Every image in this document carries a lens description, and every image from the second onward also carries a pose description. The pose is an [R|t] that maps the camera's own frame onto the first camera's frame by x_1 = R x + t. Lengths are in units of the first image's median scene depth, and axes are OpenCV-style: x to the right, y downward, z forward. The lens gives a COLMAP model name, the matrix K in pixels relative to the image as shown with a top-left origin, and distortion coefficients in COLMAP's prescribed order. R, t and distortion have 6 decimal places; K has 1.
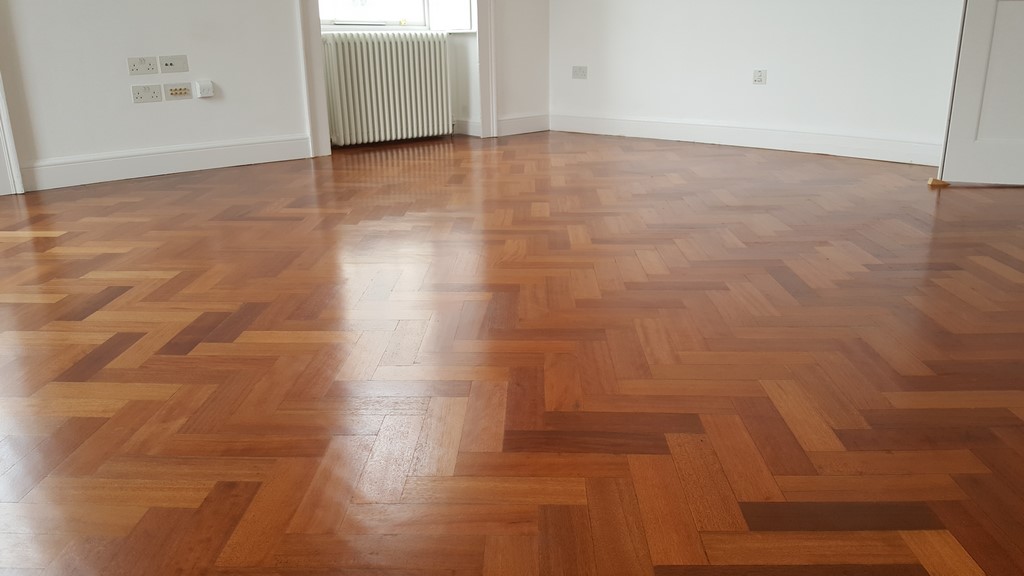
lens RADIAL K [[768.3, 0, 512.0], [0, 768.3, 288.0], [0, 0, 1]] dist [-0.035388, -0.010703]
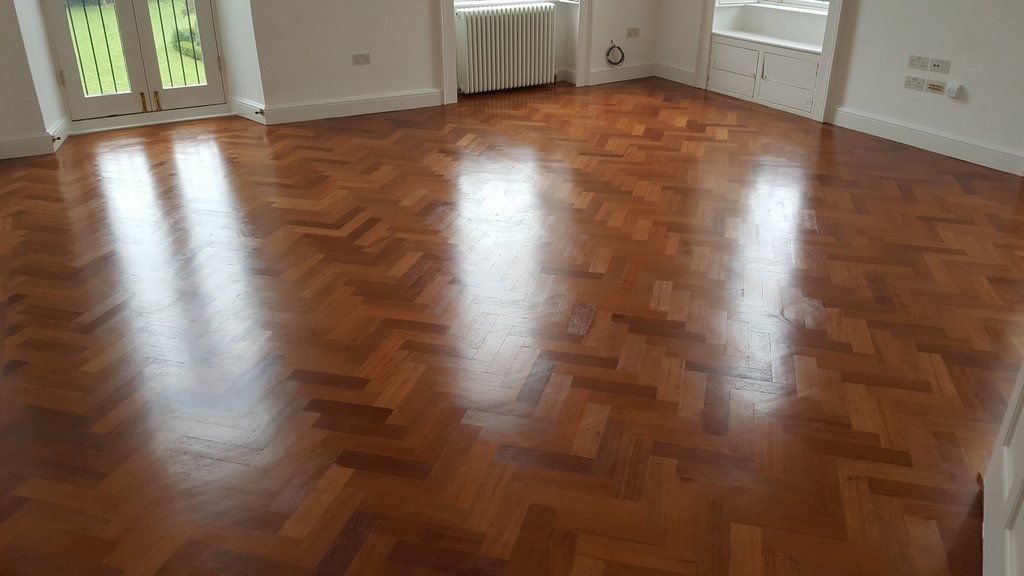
lens RADIAL K [[768.3, 0, 512.0], [0, 768.3, 288.0], [0, 0, 1]] dist [-0.035388, -0.010703]
pose [[-0.245638, 0.438843, -0.864337, 1.526659], [-0.288240, 0.818259, 0.497363, -0.637749], [0.925516, 0.371308, -0.074504, 0.877639]]
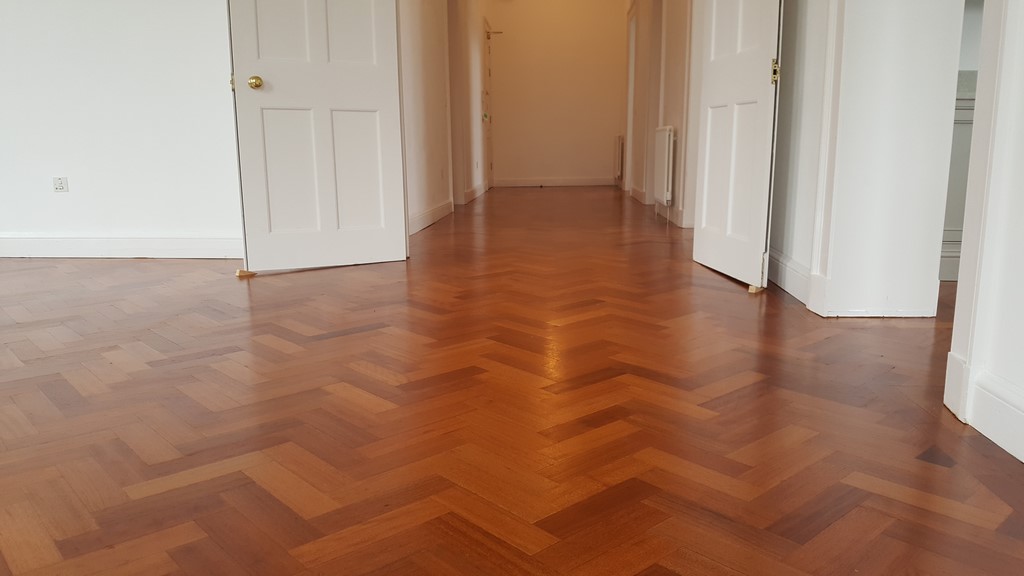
lens RADIAL K [[768.3, 0, 512.0], [0, 768.3, 288.0], [0, 0, 1]] dist [-0.035388, -0.010703]
pose [[0.724083, -0.115127, 0.680037, 0.122414], [0.202117, 0.978104, -0.049620, 0.018997], [-0.659434, 0.173376, 0.731497, -0.073447]]
